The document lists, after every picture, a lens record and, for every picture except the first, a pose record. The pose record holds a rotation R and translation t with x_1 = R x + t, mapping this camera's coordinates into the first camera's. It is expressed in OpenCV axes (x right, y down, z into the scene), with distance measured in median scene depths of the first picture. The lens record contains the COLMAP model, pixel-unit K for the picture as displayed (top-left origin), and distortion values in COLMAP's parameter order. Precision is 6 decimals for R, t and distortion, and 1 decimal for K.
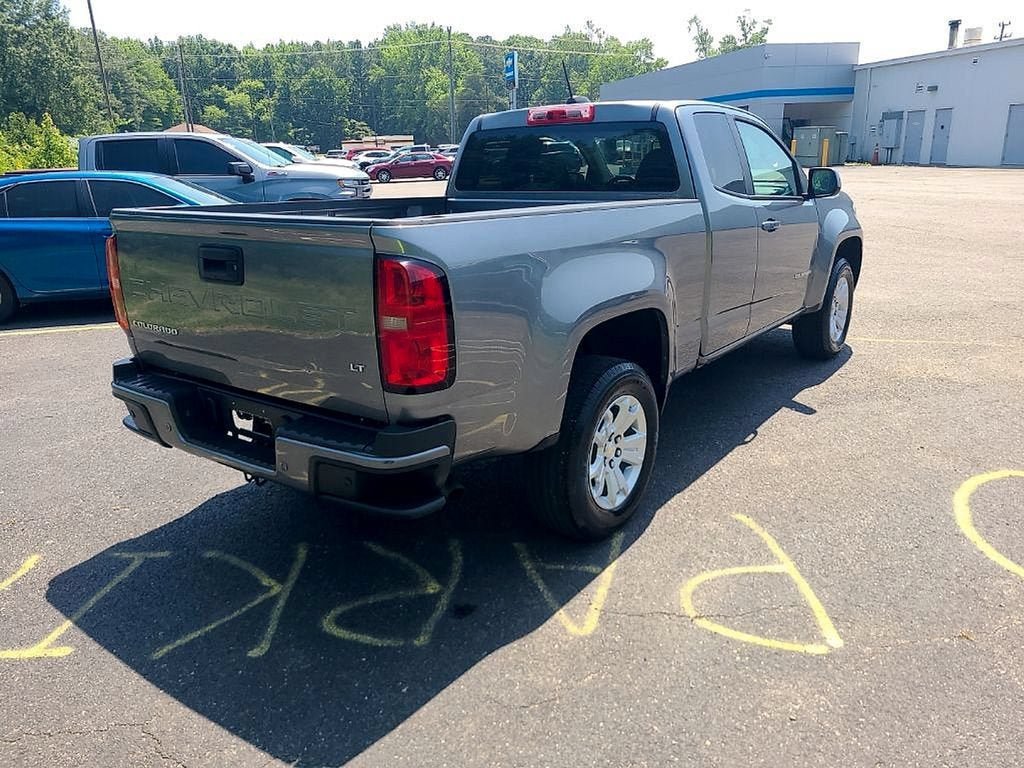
lens RADIAL K [[765.1, 0, 540.7], [0, 765.1, 381.7], [0, 0, 1]] dist [0.033825, -0.004686]
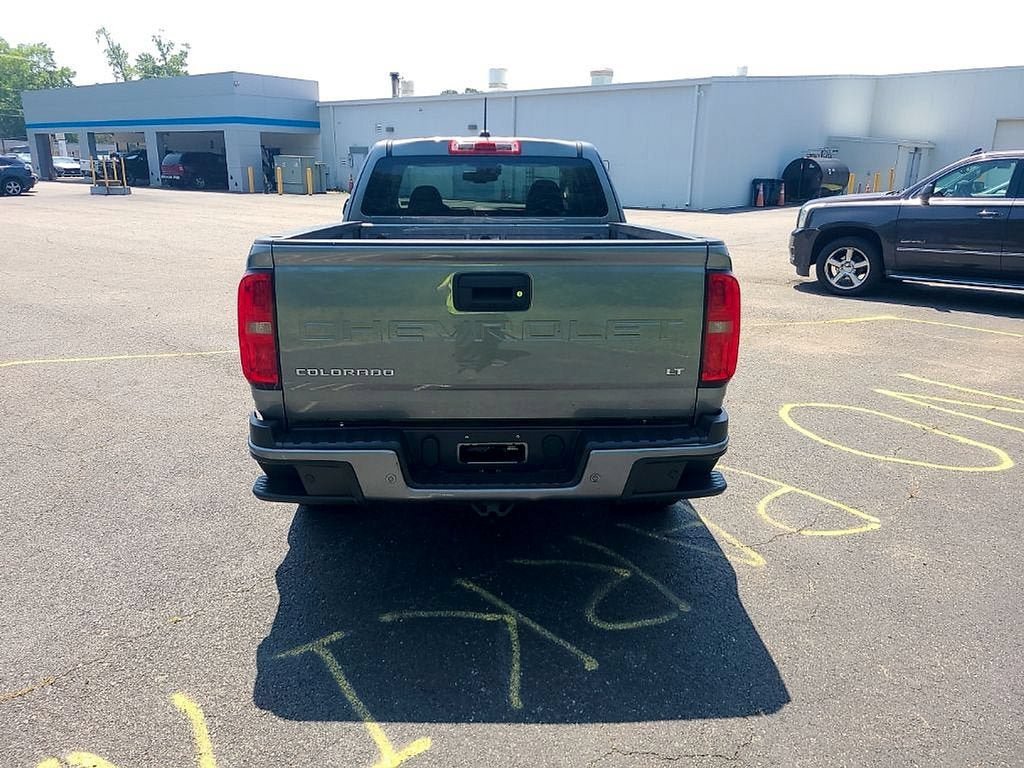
lens RADIAL K [[748.2, 0, 512.0], [0, 748.2, 384.0], [0, 0, 1]] dist [0.046625, -0.027549]
pose [[0.786742, -0.132669, 0.602856, -0.725528], [0.146874, 0.988815, 0.025932, -0.042923], [-0.599554, 0.068142, 0.797428, 0.174290]]
